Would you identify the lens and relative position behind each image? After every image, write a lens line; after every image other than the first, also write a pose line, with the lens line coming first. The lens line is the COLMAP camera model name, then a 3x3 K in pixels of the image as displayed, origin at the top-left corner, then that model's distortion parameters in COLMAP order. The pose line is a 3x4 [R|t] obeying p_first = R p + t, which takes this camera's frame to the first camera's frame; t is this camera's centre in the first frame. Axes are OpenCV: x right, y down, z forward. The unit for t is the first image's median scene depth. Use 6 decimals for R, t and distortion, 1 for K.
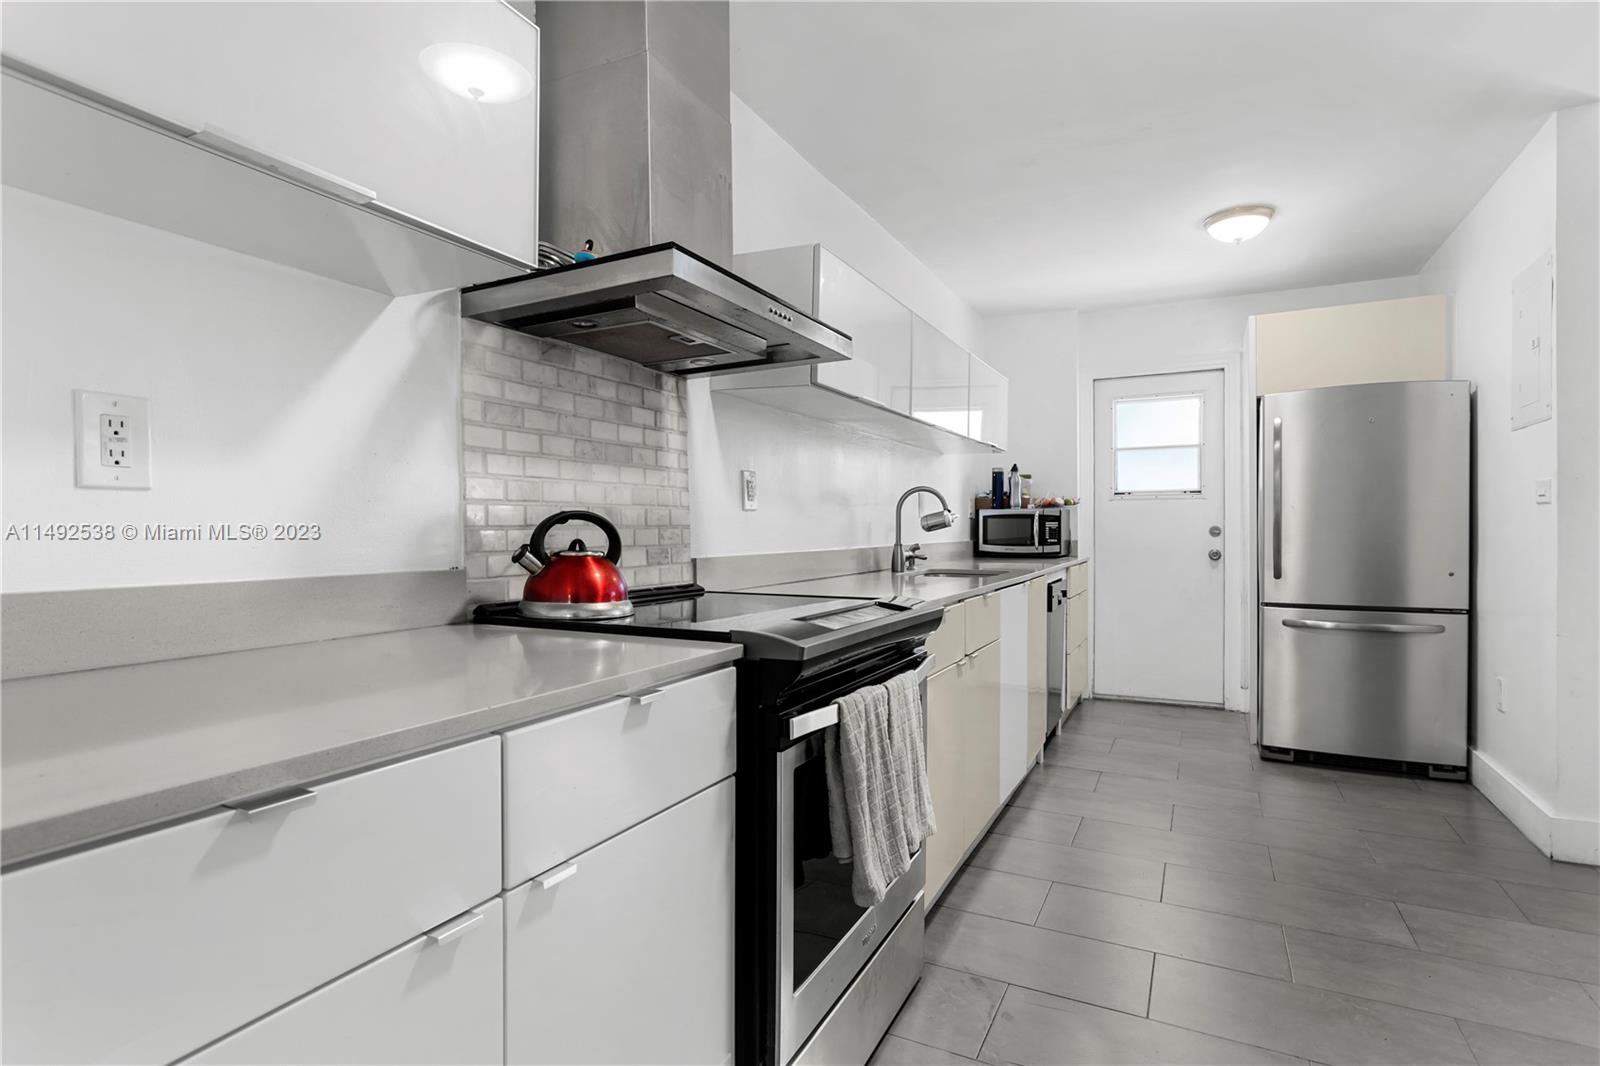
lens RADIAL K [[795.3, 0, 804.0], [0, 795.3, 537.6], [0, 0, 1]] dist [0.001632, 0.001165]
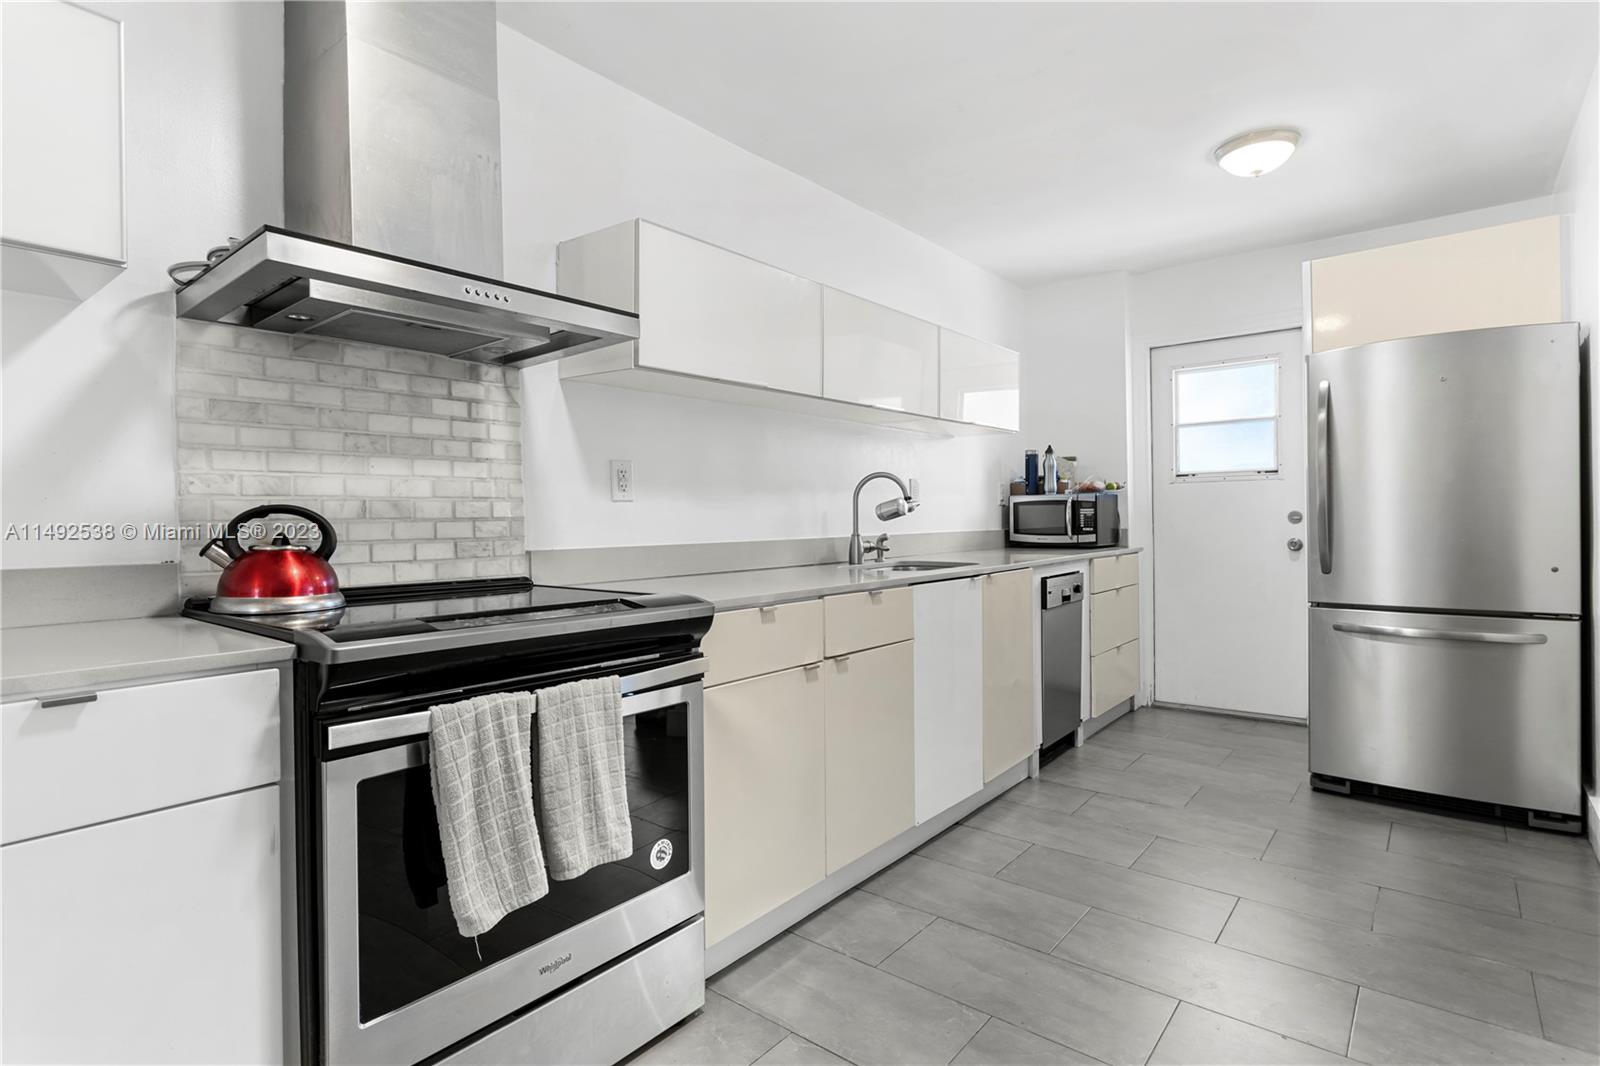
lens RADIAL K [[789.0, 0, 809.2], [0, 789.0, 526.3], [0, 0, 1]] dist [-0.003116, 0.000876]
pose [[0.975728, -0.007145, -0.218869, 0.416013], [0.006859, 0.999974, -0.002070, 0.000049], [0.218878, 0.000519, 0.975752, 0.130001]]
